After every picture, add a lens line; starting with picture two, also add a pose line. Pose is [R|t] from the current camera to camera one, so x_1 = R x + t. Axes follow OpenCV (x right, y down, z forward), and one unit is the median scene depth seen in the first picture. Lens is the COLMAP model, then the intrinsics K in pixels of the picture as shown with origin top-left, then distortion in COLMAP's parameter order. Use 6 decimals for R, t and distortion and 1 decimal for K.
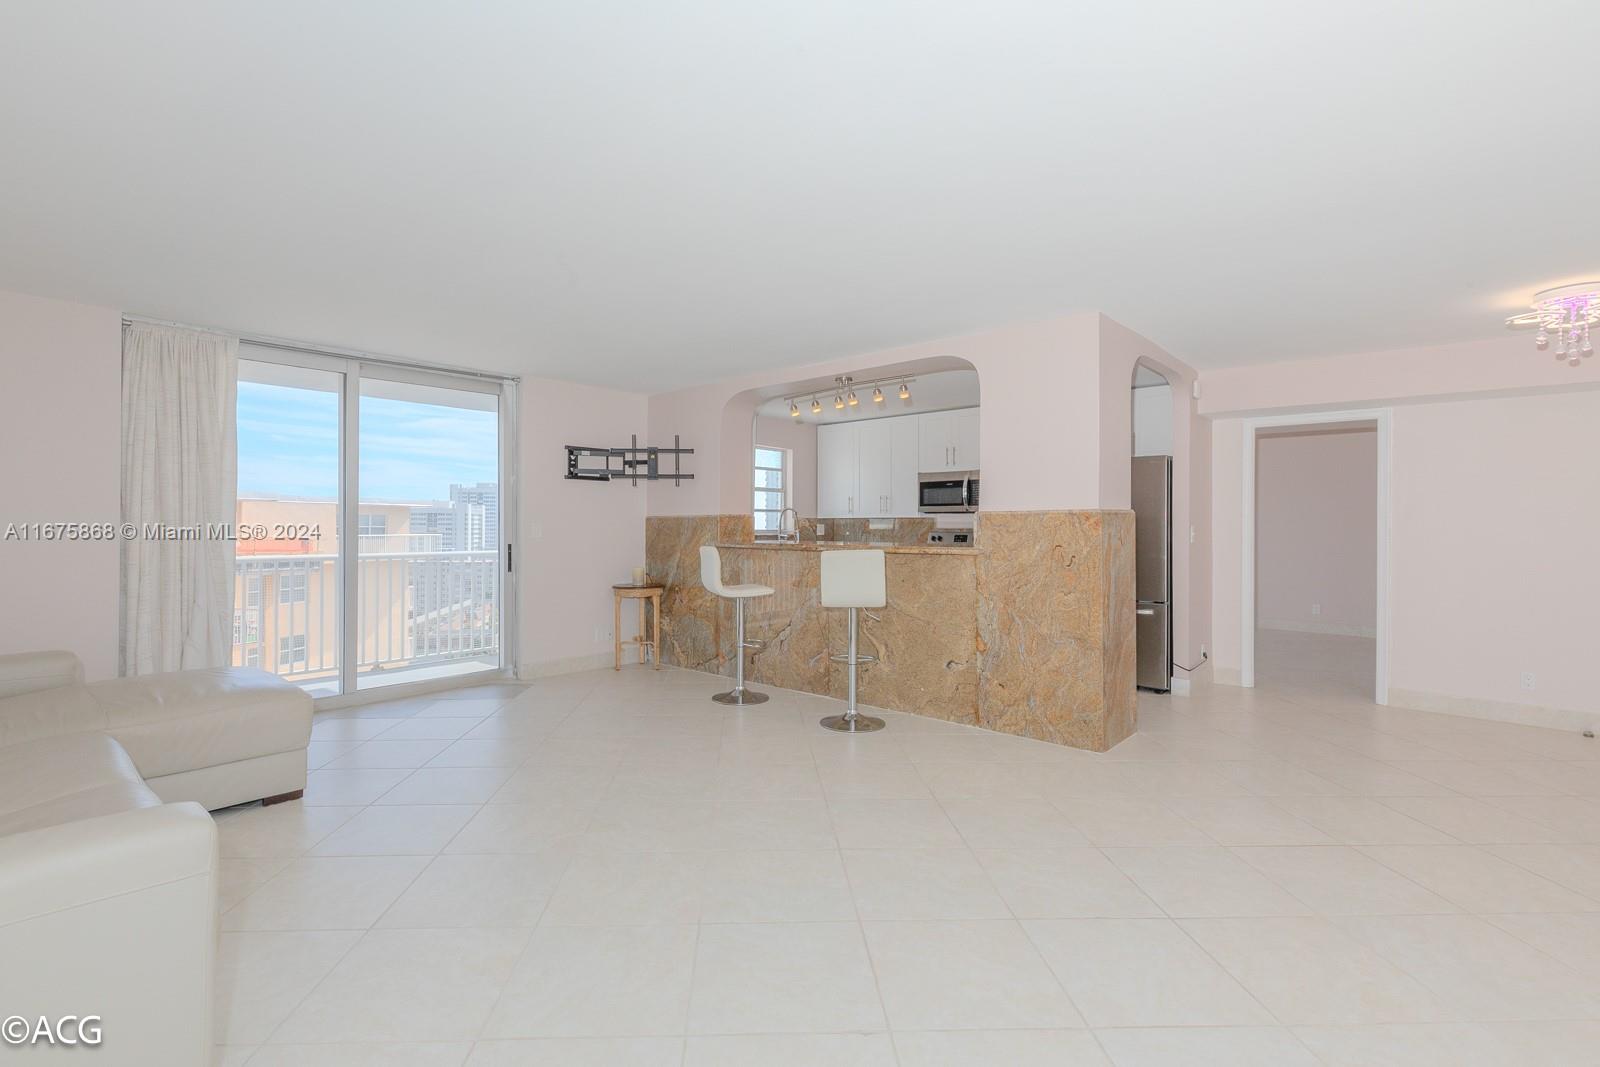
lens RADIAL K [[728.9, 0, 780.3], [0, 728.9, 516.1], [0, 0, 1]] dist [0.003558, -0.001149]
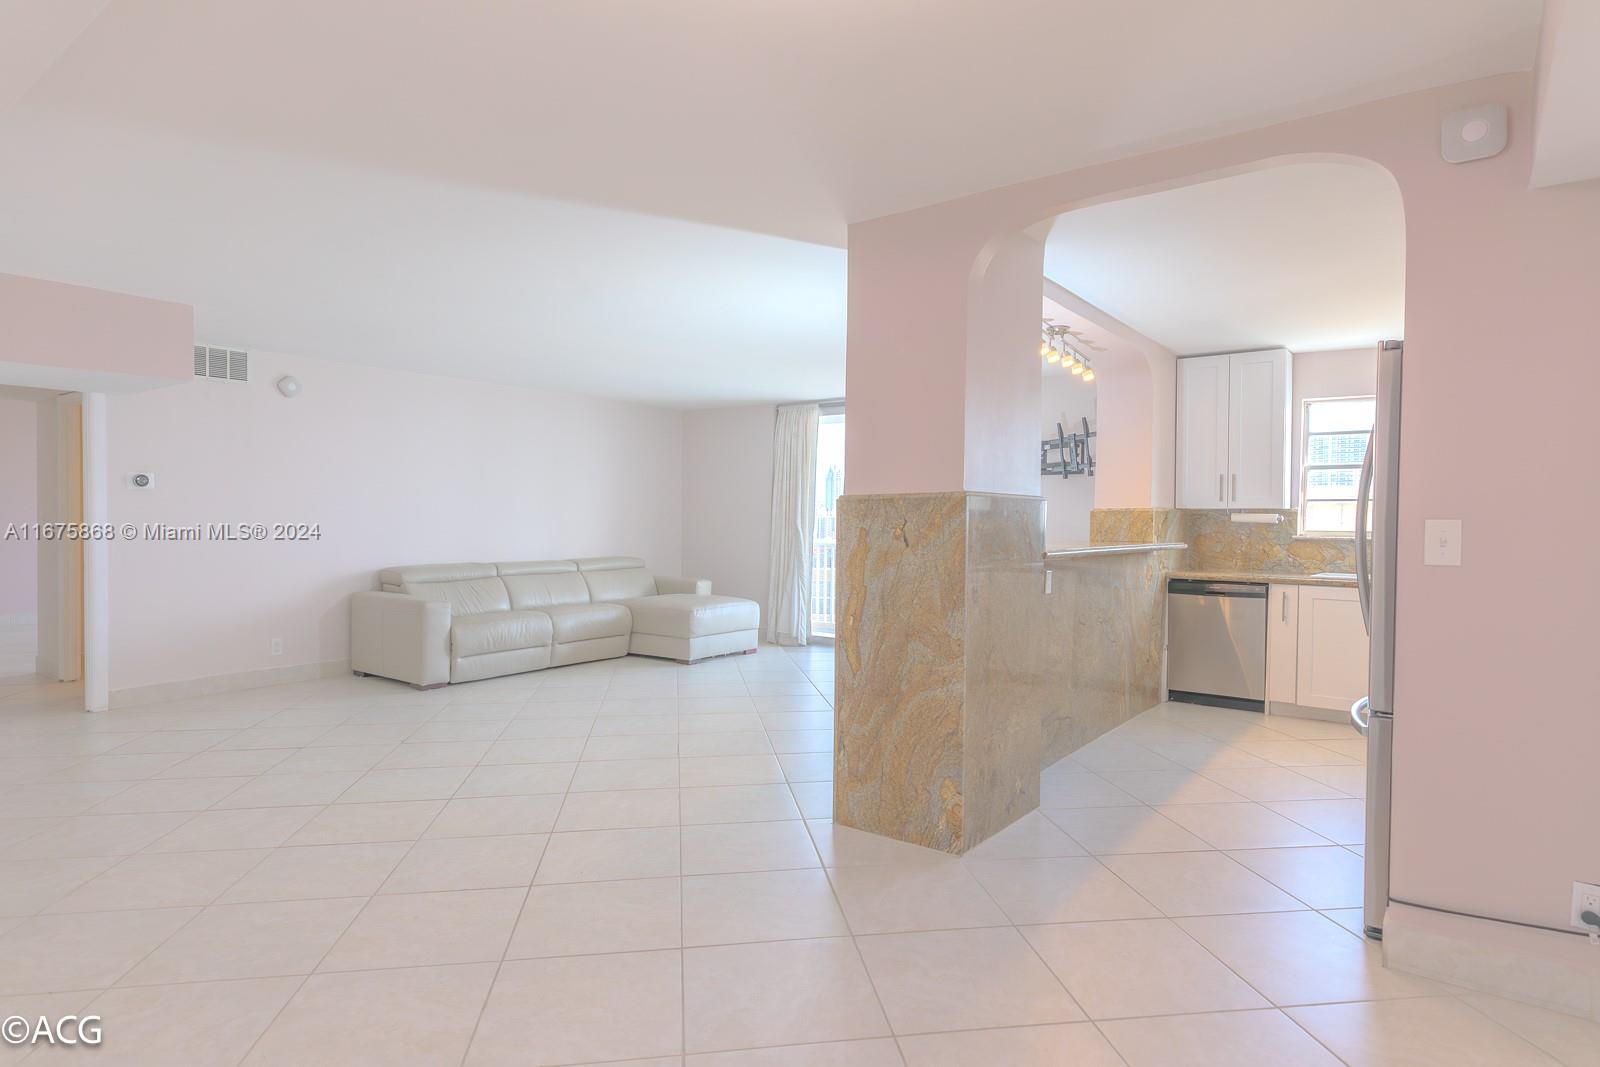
lens RADIAL K [[858.5, 0, 810.1], [0, 858.5, 520.1], [0, 0, 1]] dist [-0.011509, -0.001074]
pose [[0.094712, 0.000485, -0.995505, 0.832188], [0.006243, 0.999980, 0.001082, 0.007213], [0.995485, -0.006317, 0.094707, 0.581609]]
